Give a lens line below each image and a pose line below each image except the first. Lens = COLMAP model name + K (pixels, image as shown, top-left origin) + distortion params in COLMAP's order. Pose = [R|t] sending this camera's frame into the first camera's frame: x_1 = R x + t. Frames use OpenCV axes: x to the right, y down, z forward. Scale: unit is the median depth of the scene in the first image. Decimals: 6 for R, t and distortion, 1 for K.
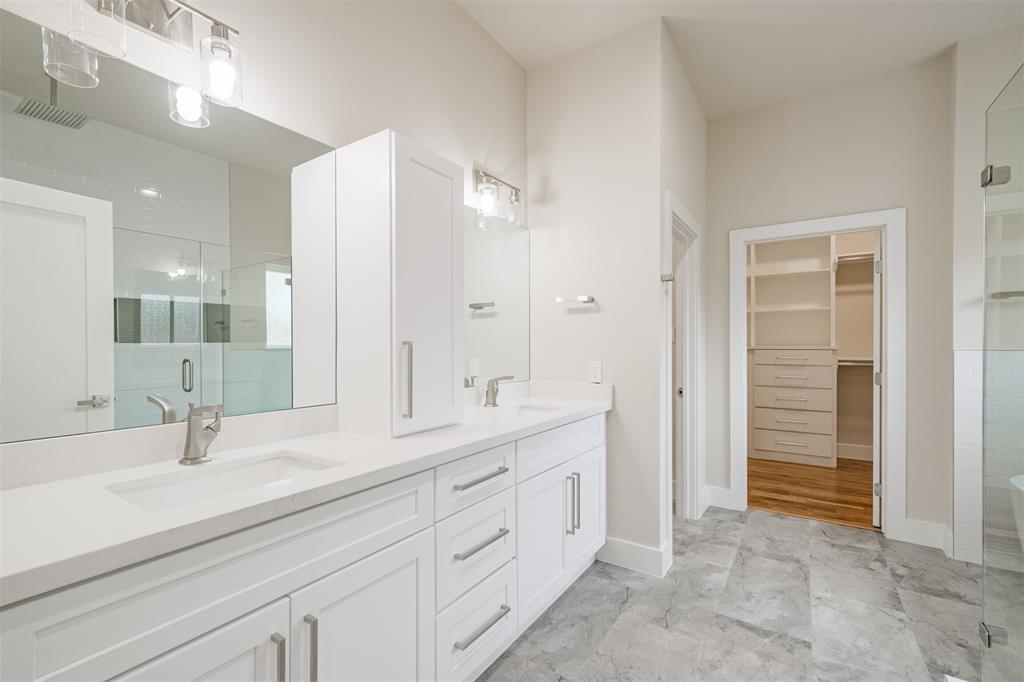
lens RADIAL K [[445.1, 0, 513.3], [0, 445.1, 344.2], [0, 0, 1]] dist [0.006986, 0.000246]
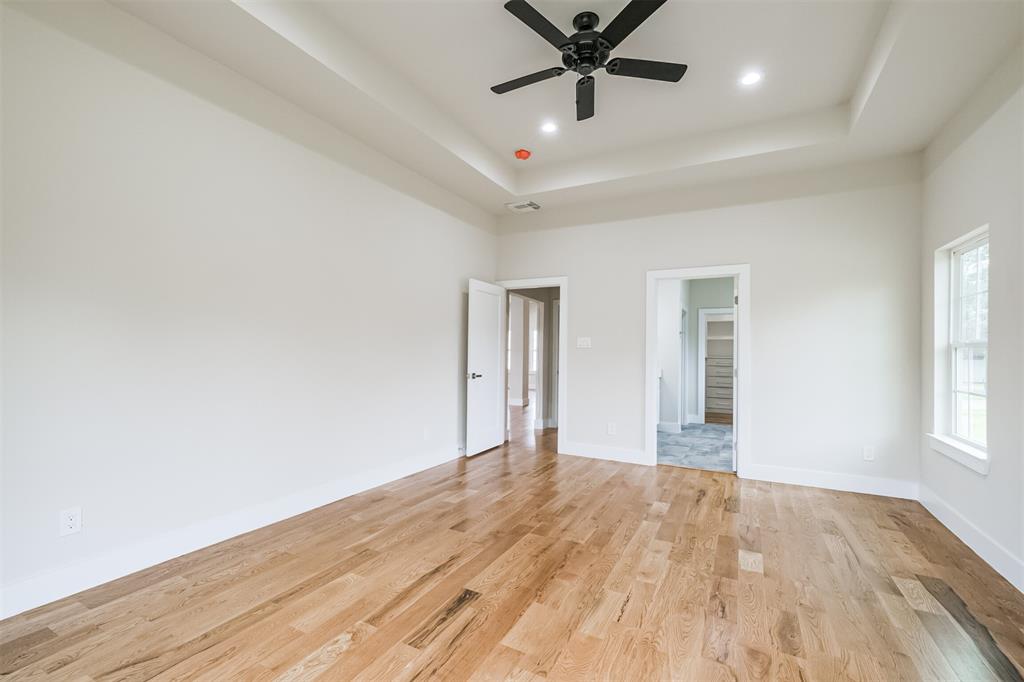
lens RADIAL K [[445.1, 0, 513.3], [0, 445.1, 344.2], [0, 0, 1]] dist [0.006986, 0.000246]
pose [[0.994972, 0.020623, 0.098003, -0.754138], [-0.018663, 0.999608, -0.020876, 0.008662], [-0.098395, 0.018942, 0.994967, -1.308393]]
